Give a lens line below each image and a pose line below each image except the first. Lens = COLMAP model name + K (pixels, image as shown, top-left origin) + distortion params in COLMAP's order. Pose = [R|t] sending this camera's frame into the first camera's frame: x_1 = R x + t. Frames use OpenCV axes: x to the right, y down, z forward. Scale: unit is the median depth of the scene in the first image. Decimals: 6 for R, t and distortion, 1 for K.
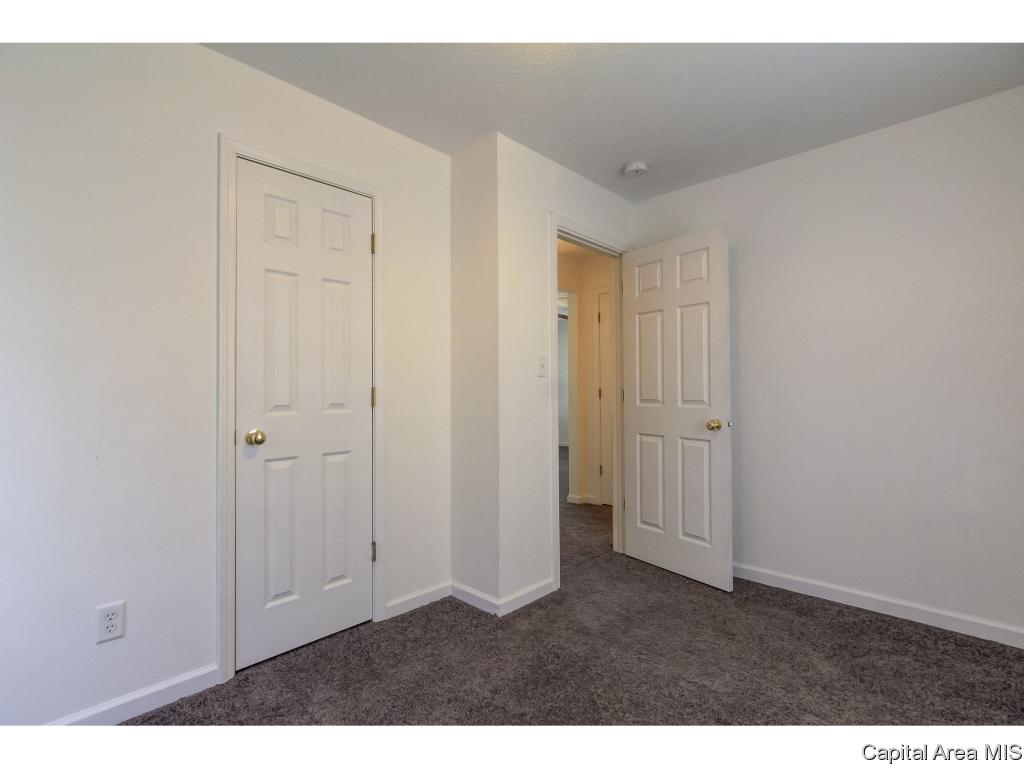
lens RADIAL K [[496.1, 0, 512.0], [0, 496.1, 384.0], [0, 0, 1]] dist [-0.004018, 0.007319]
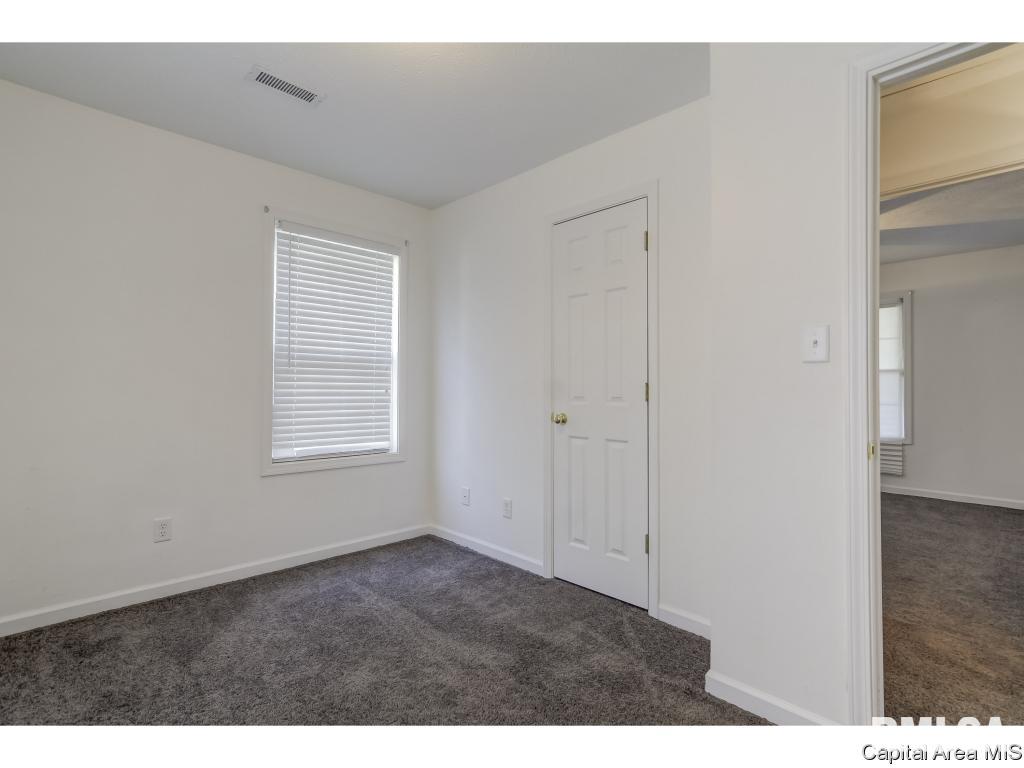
lens RADIAL K [[496.1, 0, 512.0], [0, 496.1, 384.0], [0, 0, 1]] dist [-0.004018, 0.007319]
pose [[-0.038640, -0.003241, -0.999248, 0.842702], [0.009152, 0.999952, -0.003597, 0.012435], [0.999211, -0.009284, -0.038608, 0.861554]]
